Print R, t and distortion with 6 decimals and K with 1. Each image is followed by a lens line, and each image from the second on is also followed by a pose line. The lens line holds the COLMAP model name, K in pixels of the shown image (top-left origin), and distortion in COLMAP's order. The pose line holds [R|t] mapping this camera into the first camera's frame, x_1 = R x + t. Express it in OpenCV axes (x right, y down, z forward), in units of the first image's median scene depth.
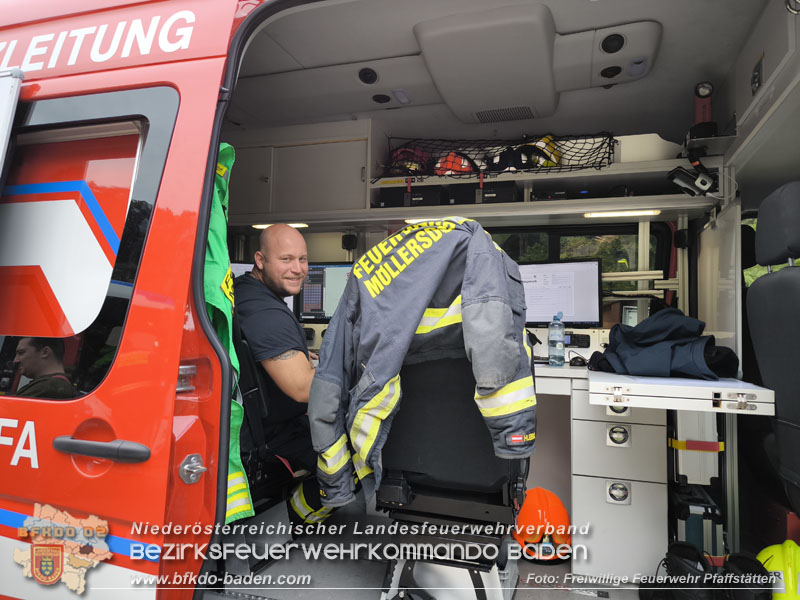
lens RADIAL K [[554.1, 0, 404.0], [0, 554.1, 283.0], [0, 0, 1]] dist [0.003248, -0.000728]
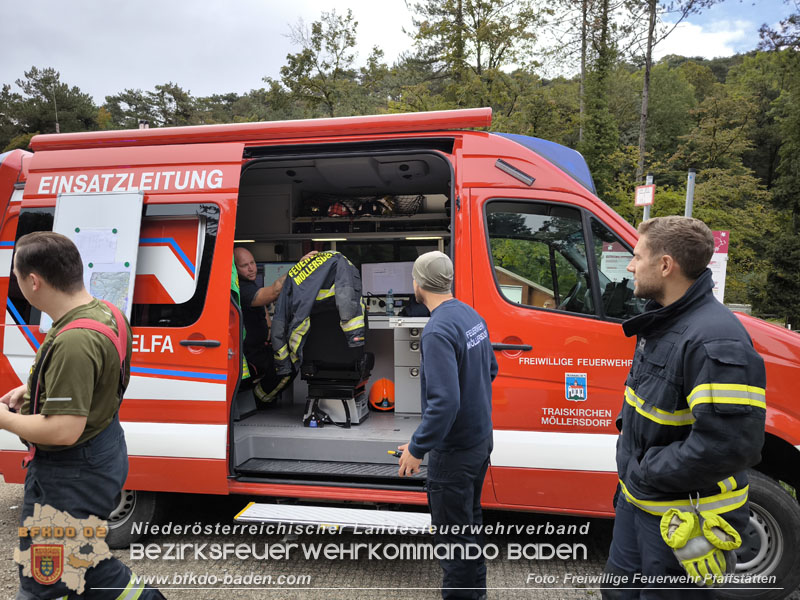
lens RADIAL K [[554.1, 0, 404.0], [0, 554.1, 283.0], [0, 0, 1]] dist [0.003248, -0.000728]
pose [[0.987163, -0.018434, 0.158648, 0.016982], [0.011015, 0.998809, 0.047521, -0.092474], [-0.159335, -0.045164, 0.986191, -1.439719]]
